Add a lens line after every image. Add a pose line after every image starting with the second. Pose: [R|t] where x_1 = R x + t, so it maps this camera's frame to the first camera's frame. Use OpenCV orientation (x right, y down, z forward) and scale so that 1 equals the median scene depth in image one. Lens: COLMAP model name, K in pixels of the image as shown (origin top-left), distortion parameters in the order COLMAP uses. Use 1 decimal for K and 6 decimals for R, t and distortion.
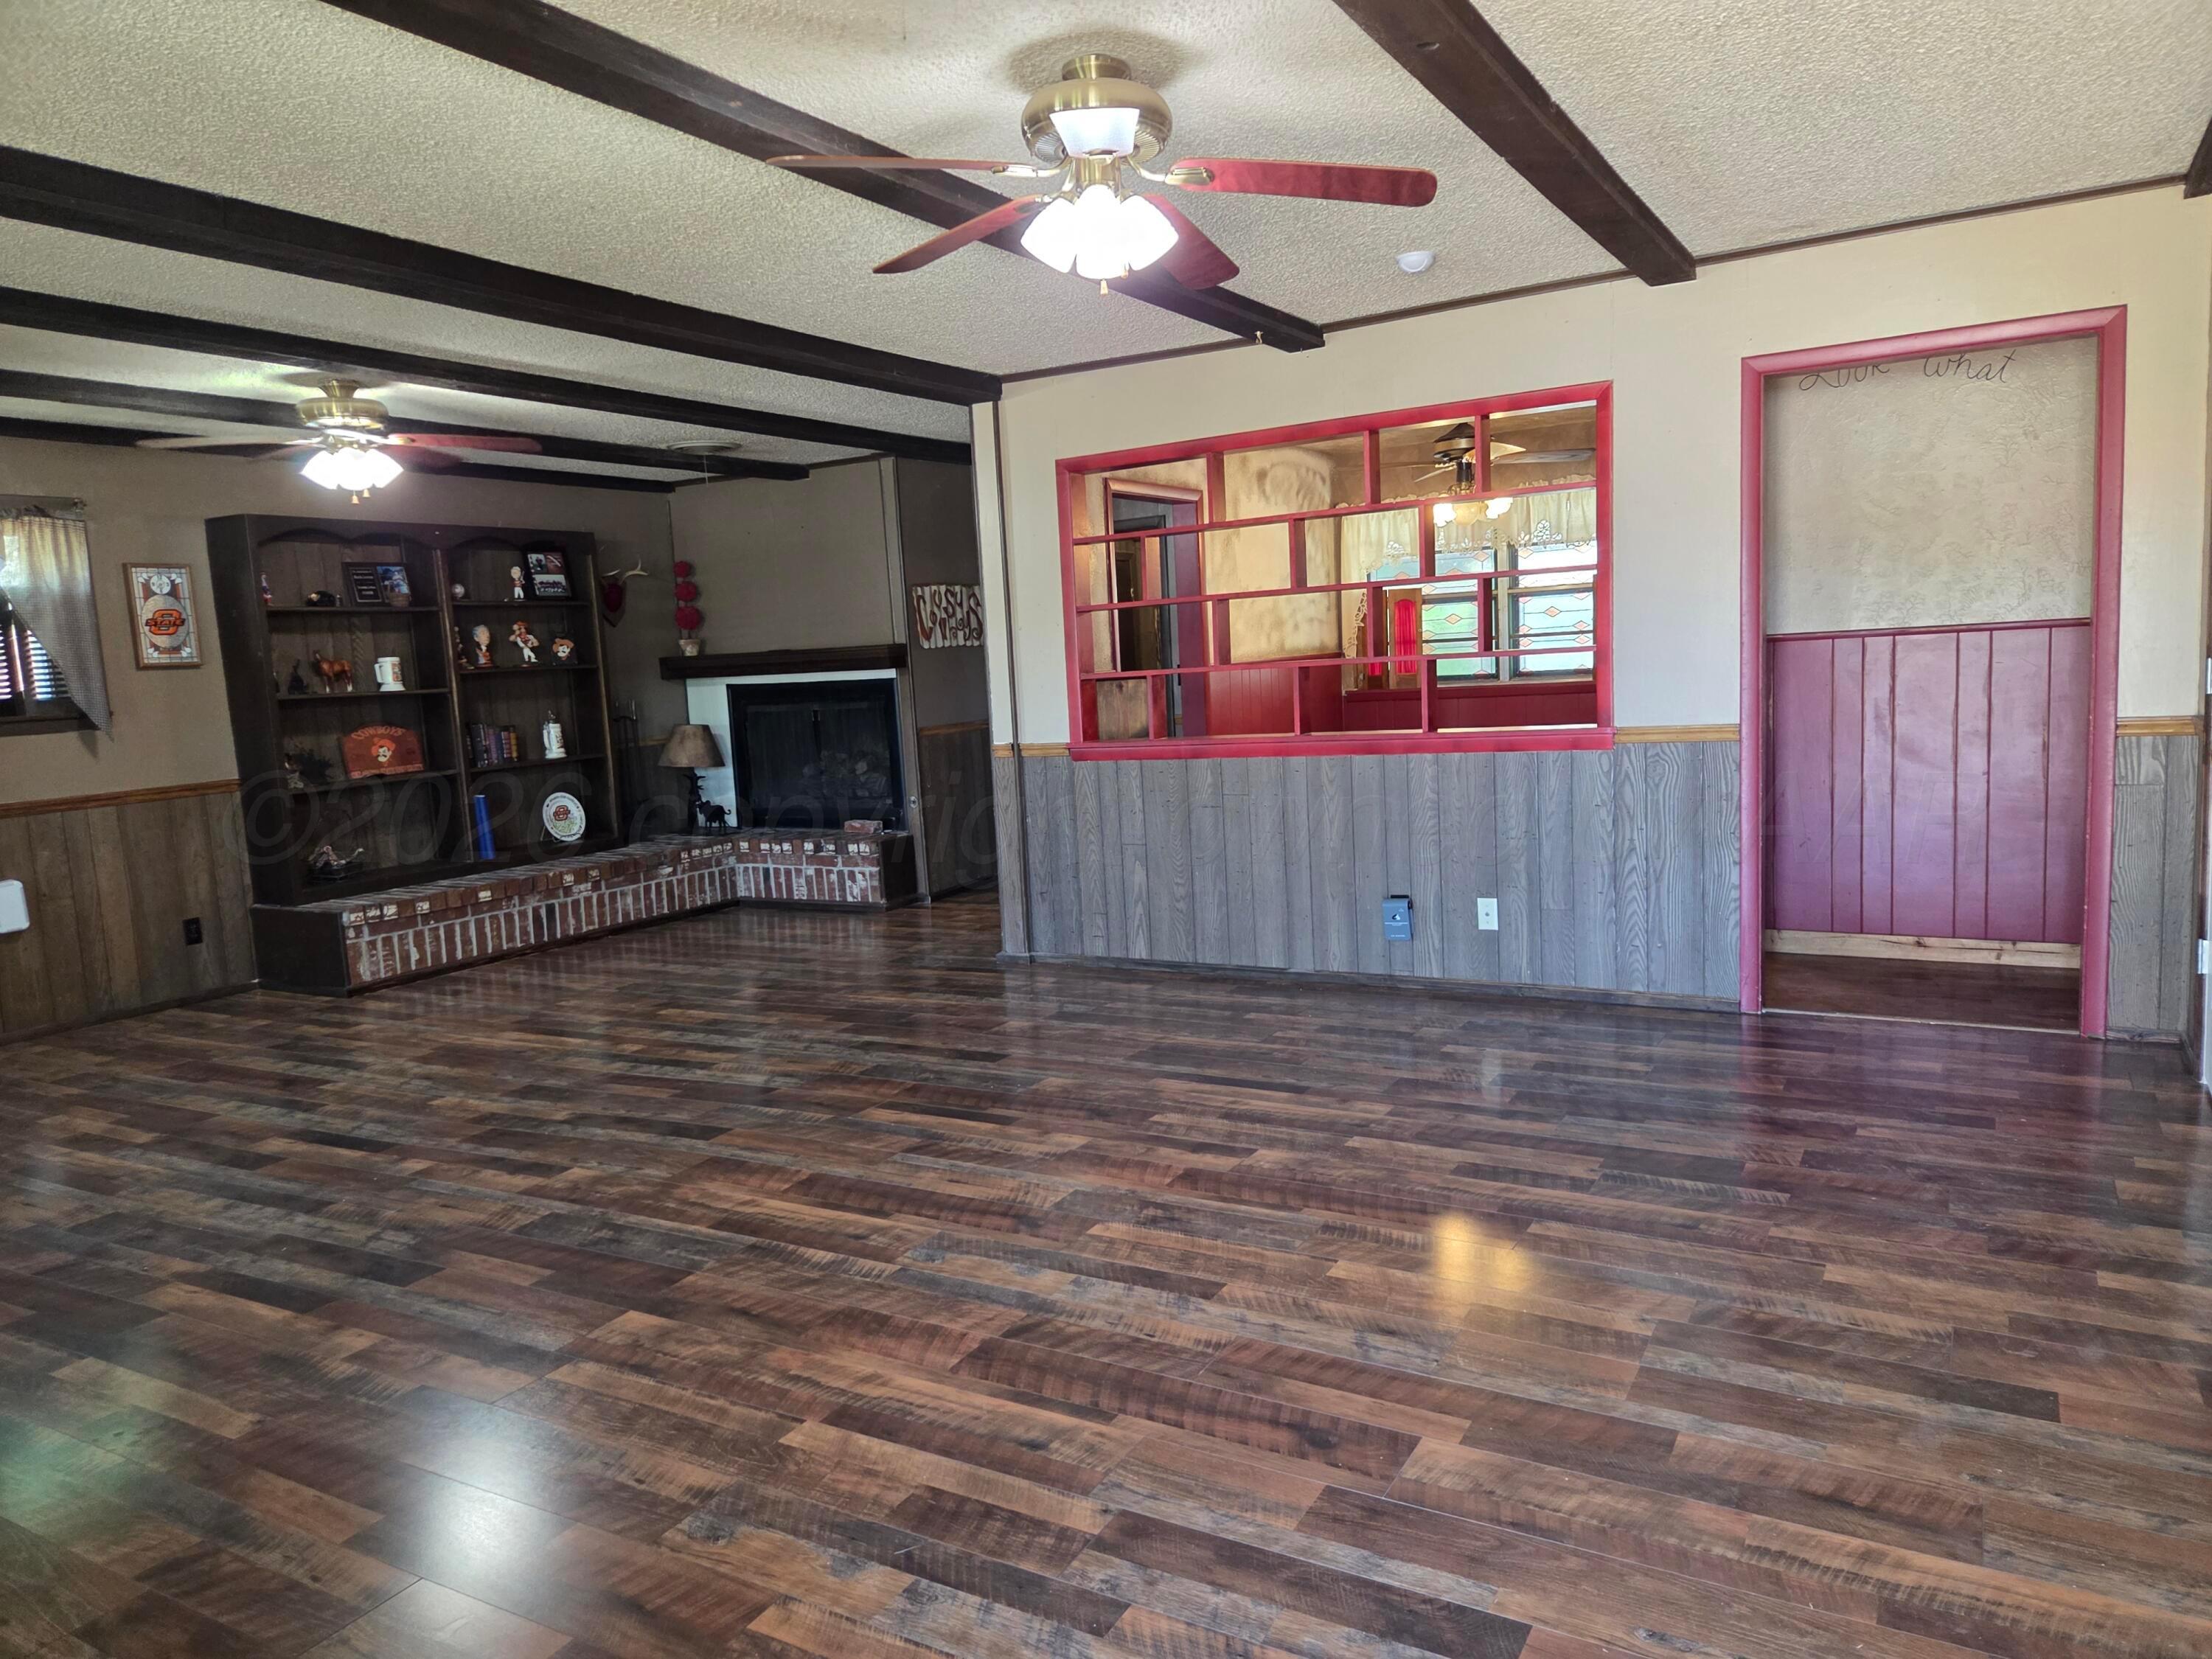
lens RADIAL K [[1504.8, 0, 1102.7], [0, 1504.8, 843.1], [0, 0, 1]] dist [0.064638, -0.048474]
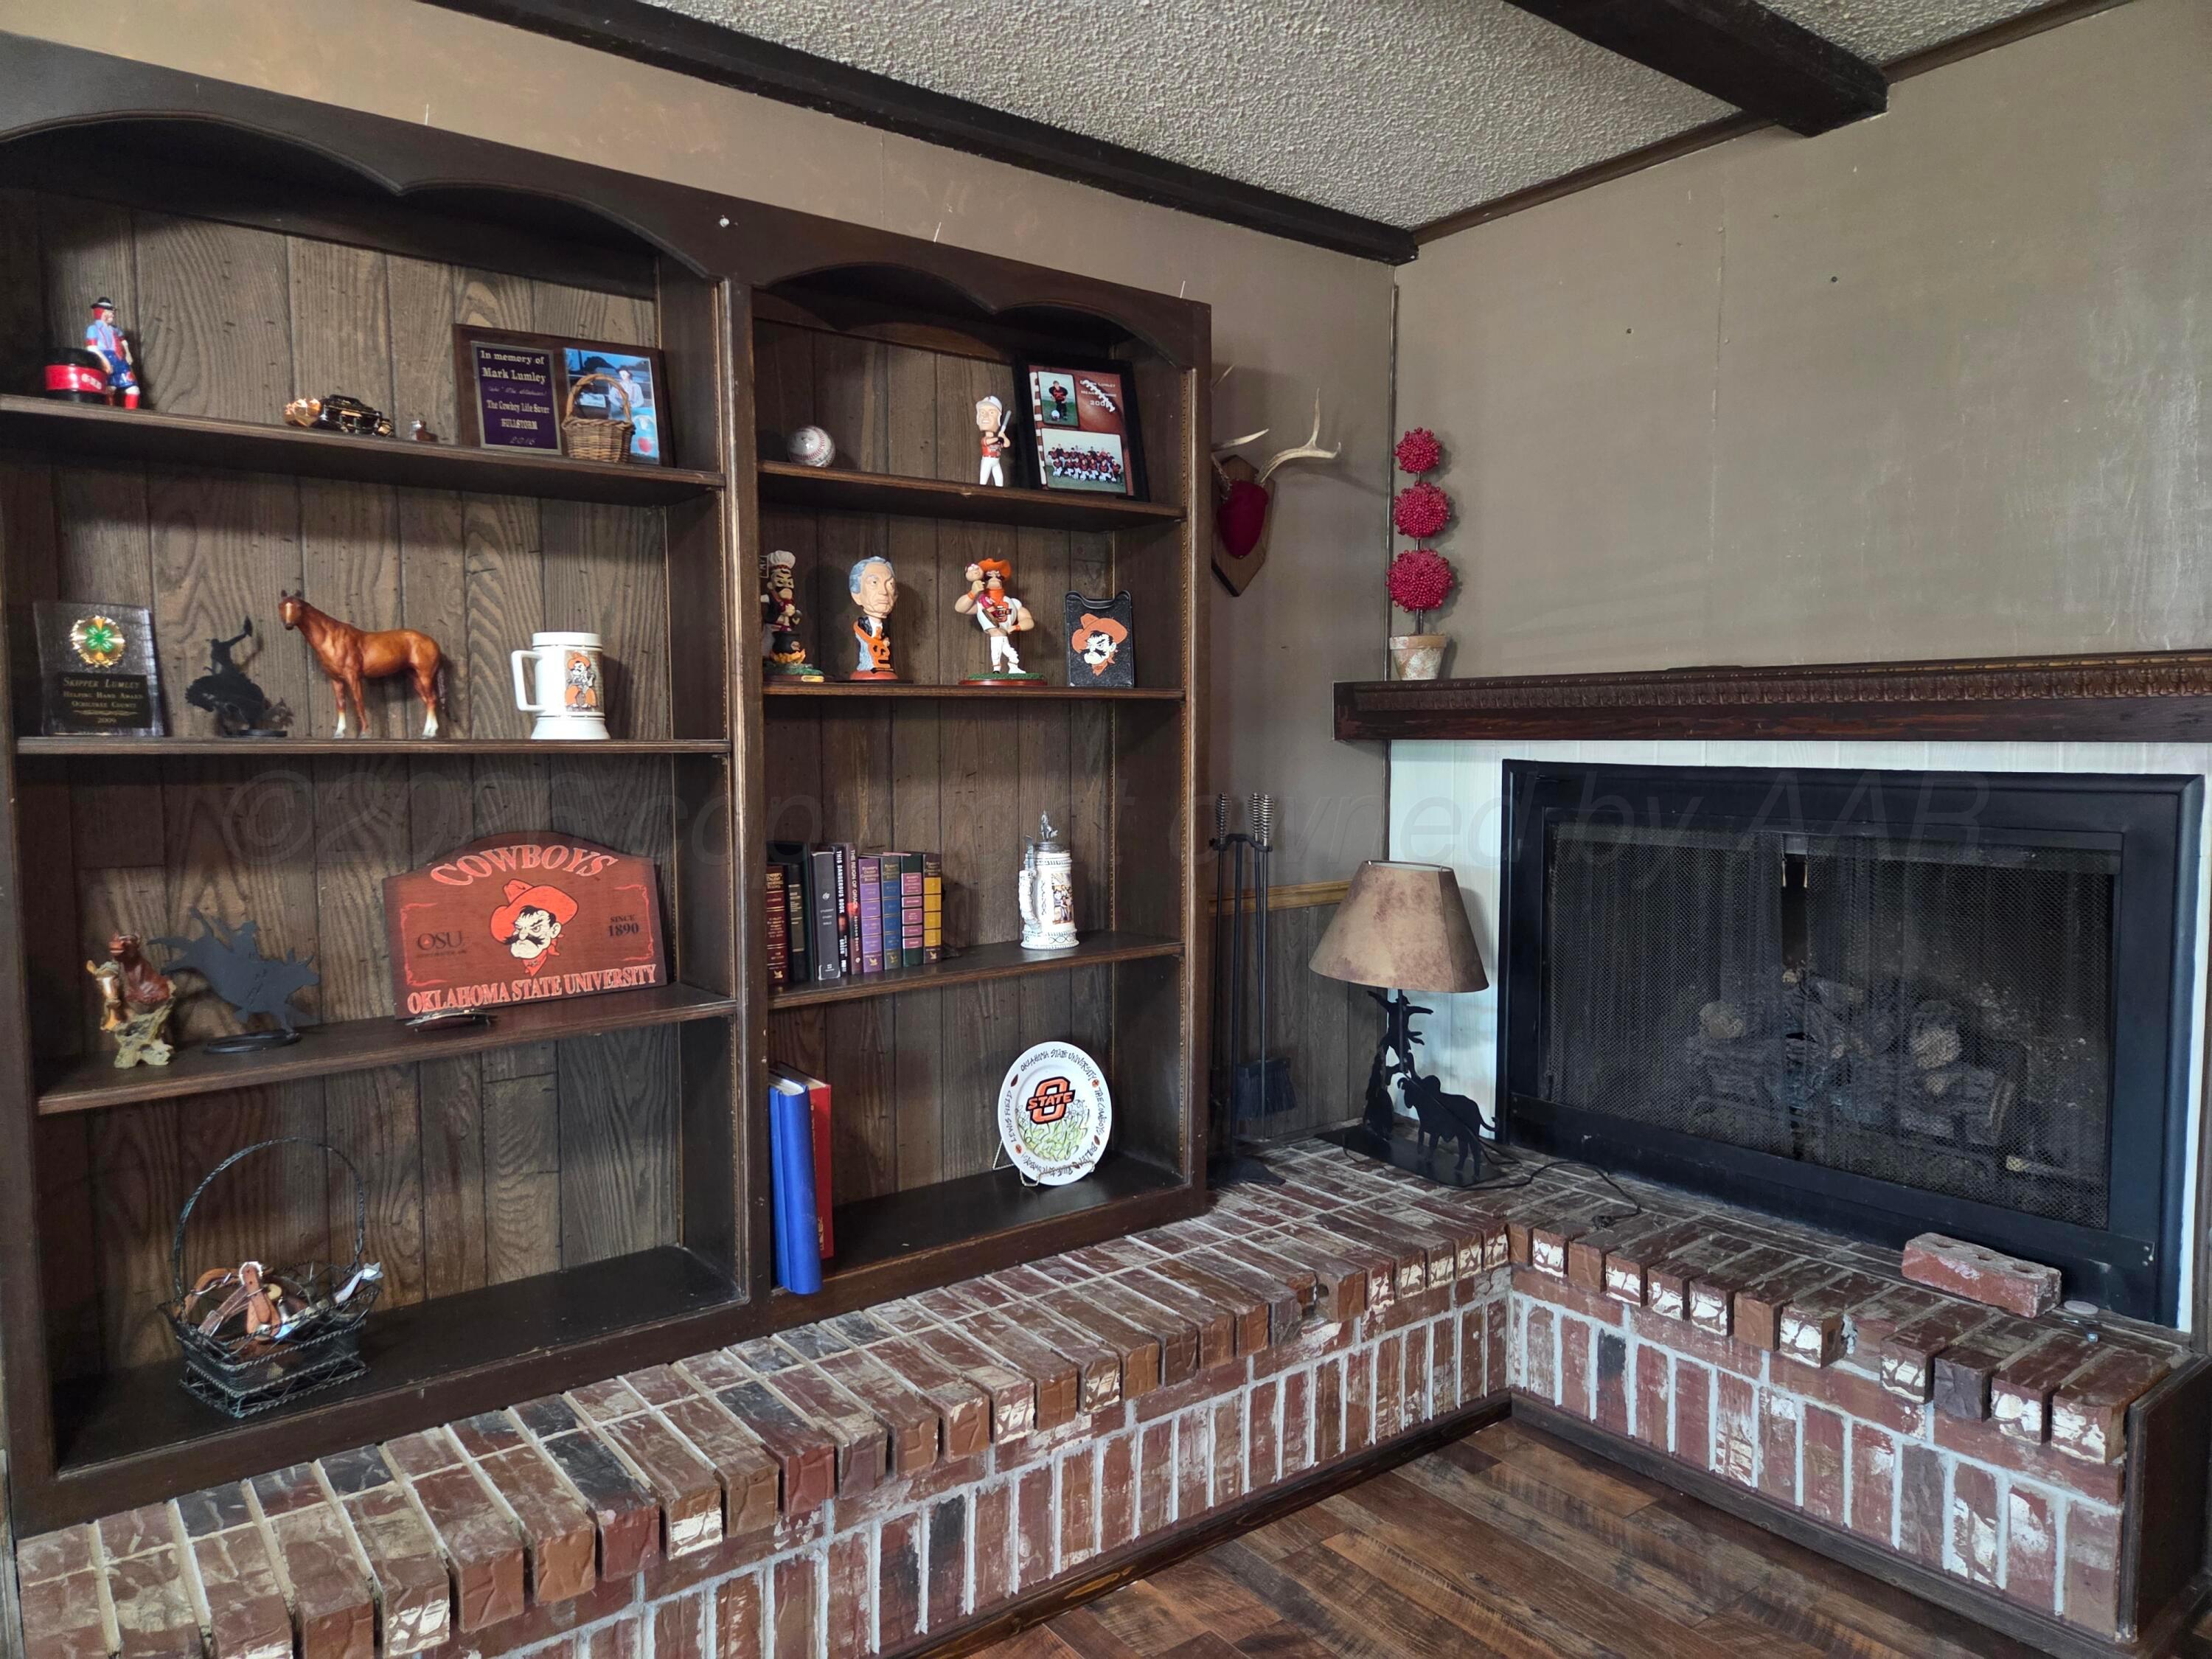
lens RADIAL K [[1504.8, 0, 1102.7], [0, 1504.8, 843.1], [0, 0, 1]] dist [0.064638, -0.048474]
pose [[0.927999, 0.084098, -0.362967, -0.222928], [-0.095883, 0.995286, -0.014542, -0.076483], [0.360033, 0.048298, 0.931689, 0.675189]]
